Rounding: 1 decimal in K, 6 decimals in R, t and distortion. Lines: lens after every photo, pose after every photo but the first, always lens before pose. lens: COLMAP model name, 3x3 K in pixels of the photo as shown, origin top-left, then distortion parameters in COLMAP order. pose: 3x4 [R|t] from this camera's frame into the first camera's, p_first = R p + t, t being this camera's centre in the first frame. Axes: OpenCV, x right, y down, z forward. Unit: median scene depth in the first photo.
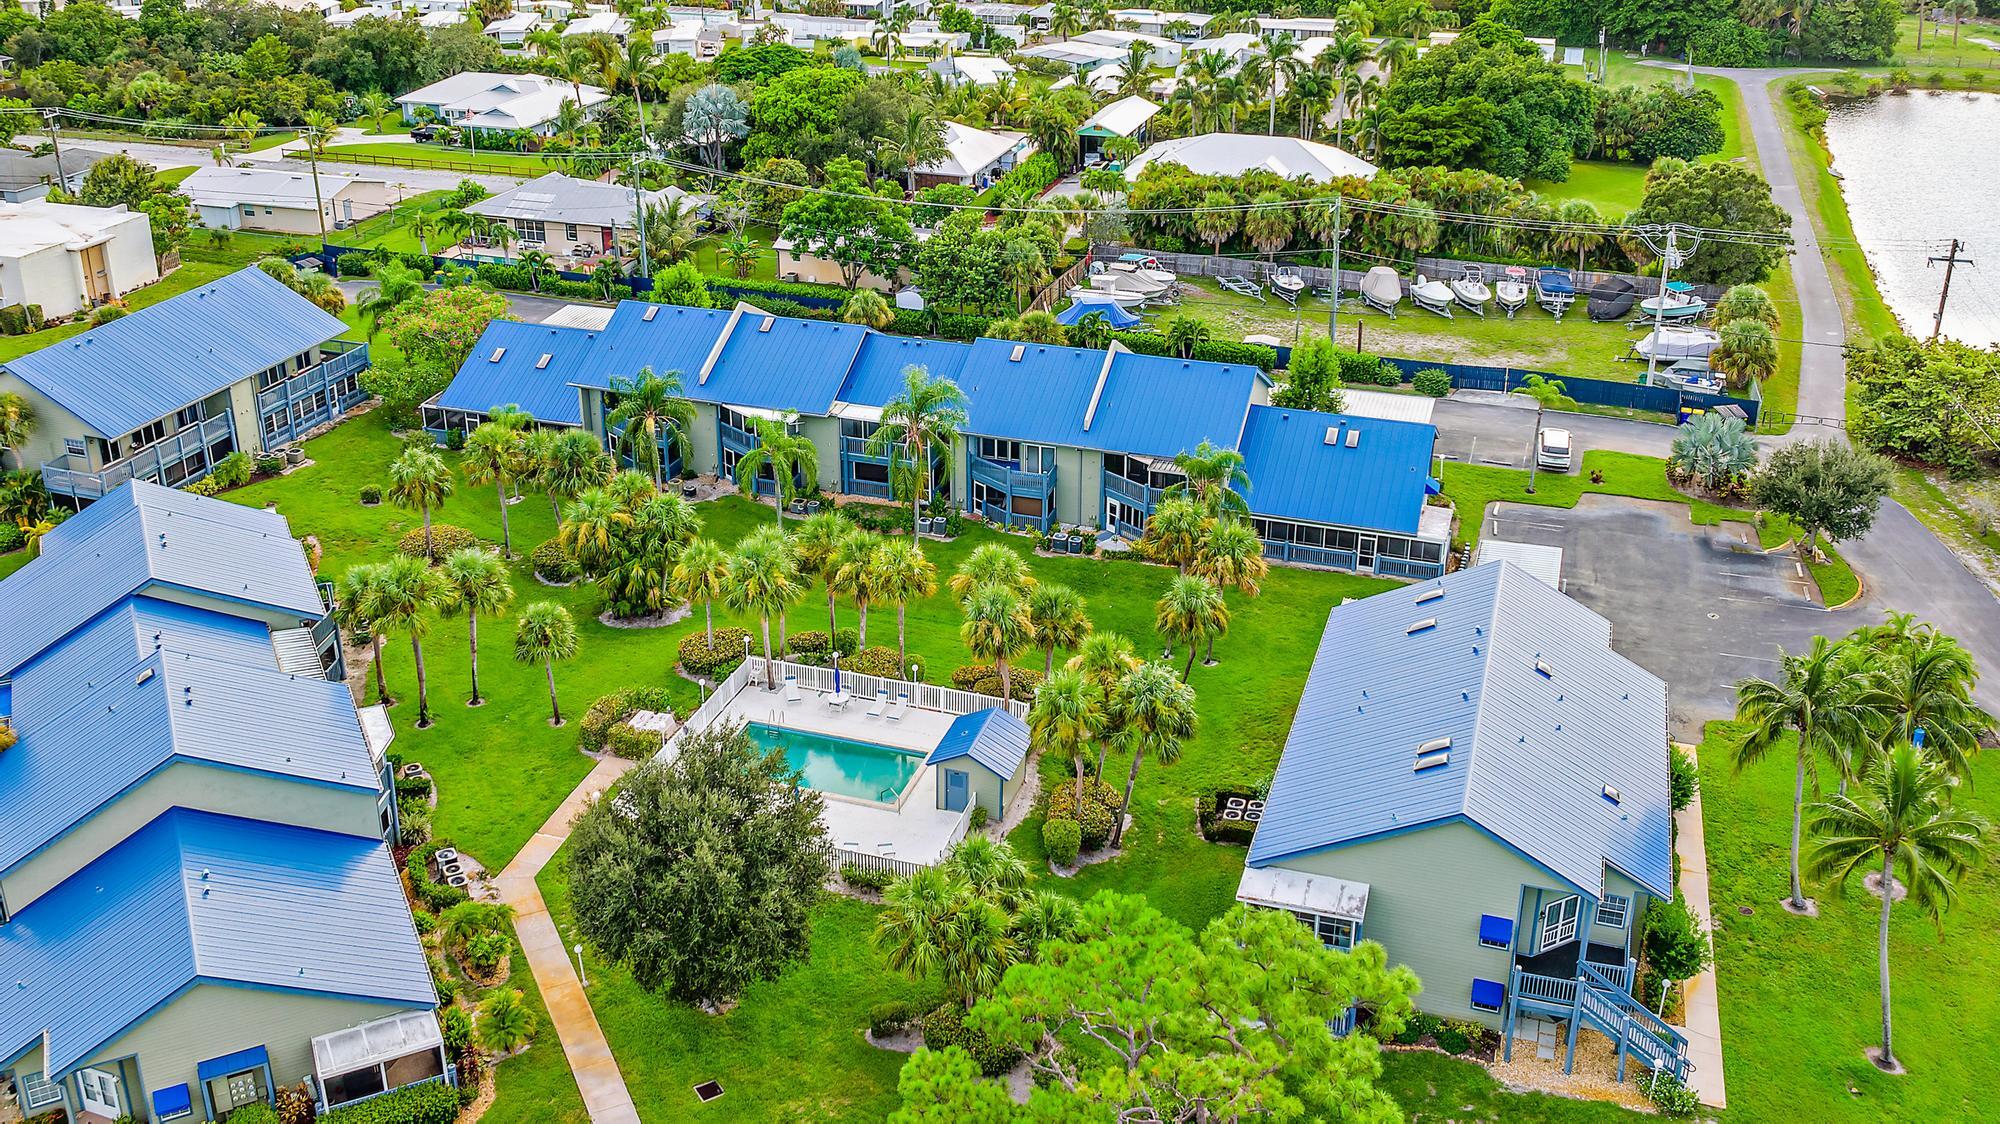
lens RADIAL K [[1344.2, 0, 1092.7], [0, 1344.2, 567.2], [0, 0, 1]] dist [-0.053229, 0.048048]
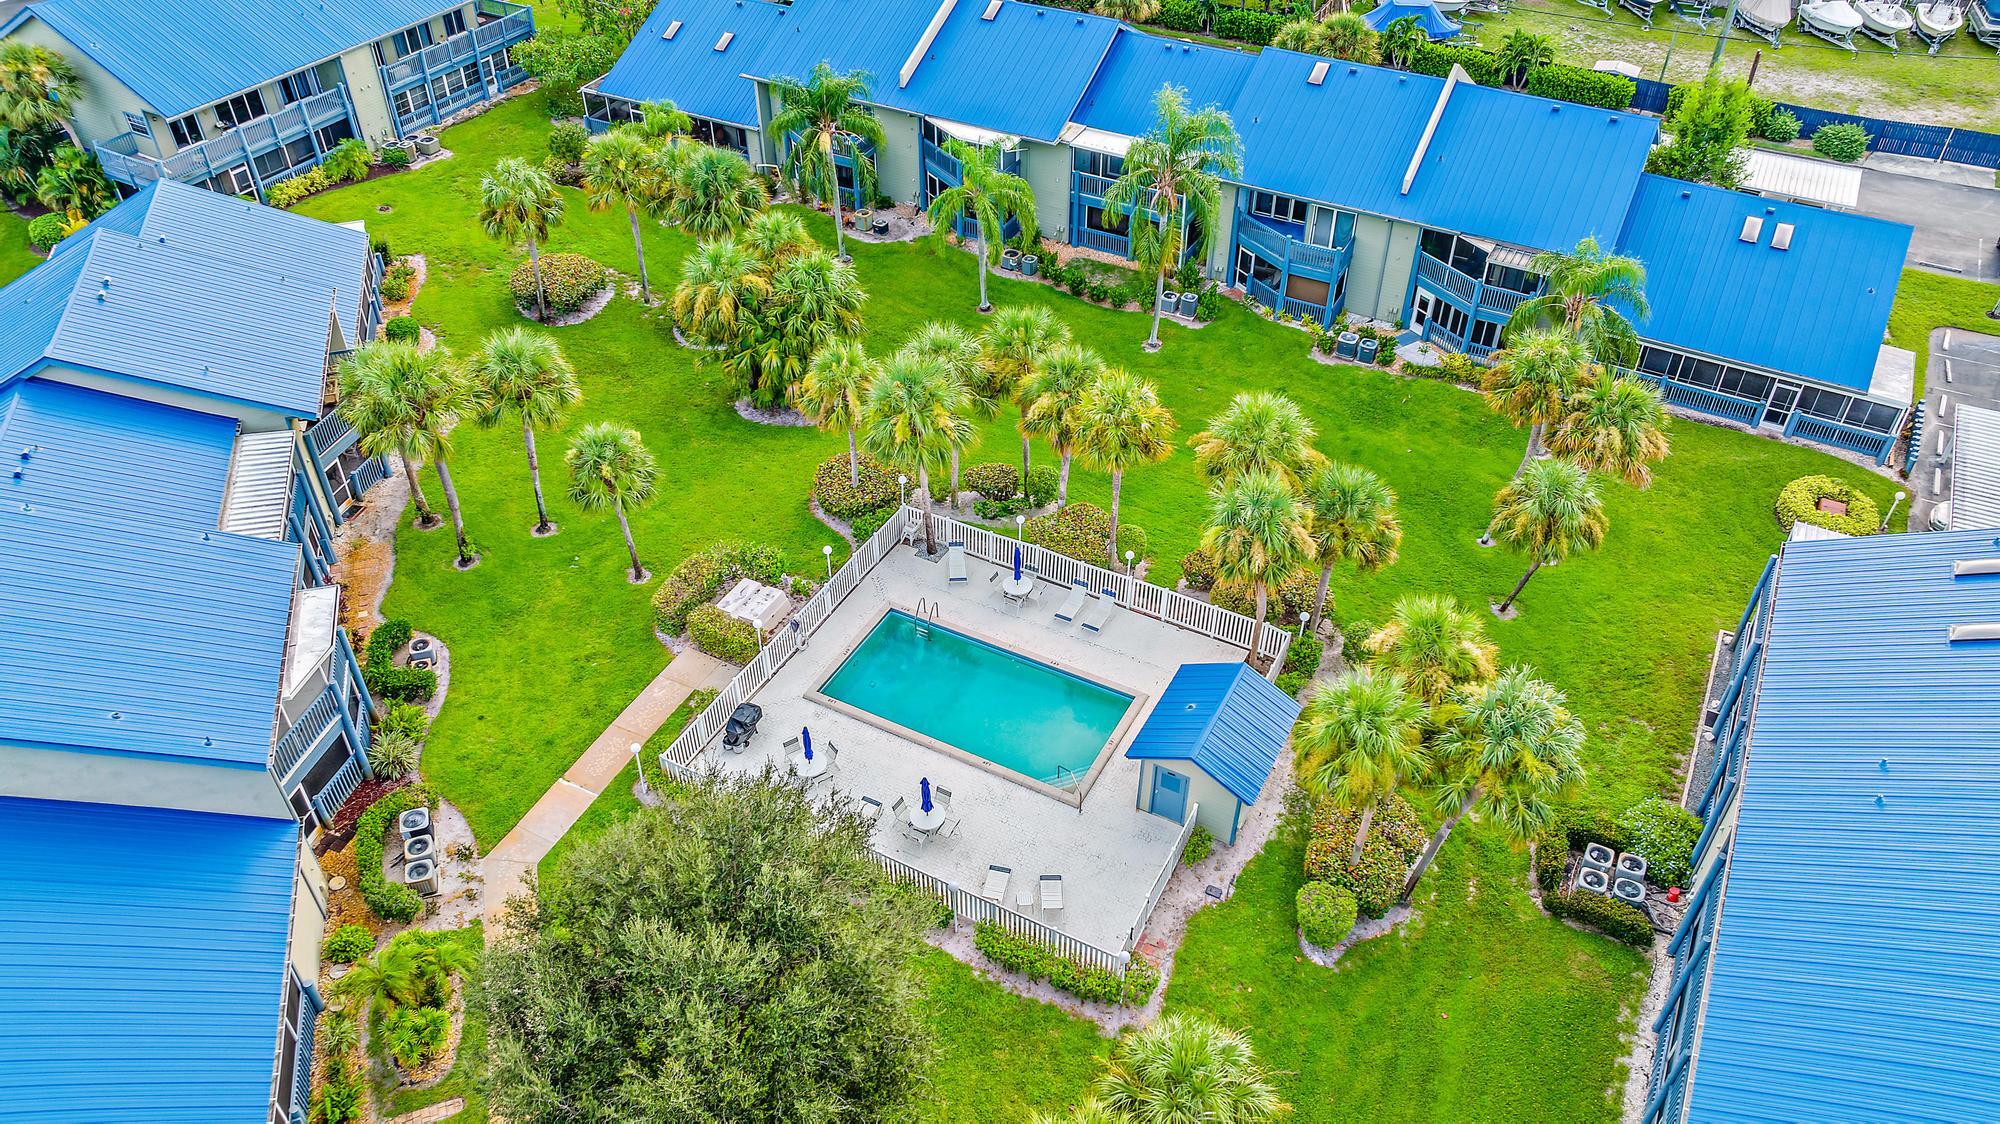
lens RADIAL K [[1344.2, 0, 1092.7], [0, 1344.2, 567.2], [0, 0, 1]] dist [-0.053229, 0.048048]
pose [[0.979584, 0.124071, -0.158181, -0.029720], [-0.087858, 0.971929, 0.218255, -0.048691], [0.180820, -0.199902, 0.962987, 0.237385]]
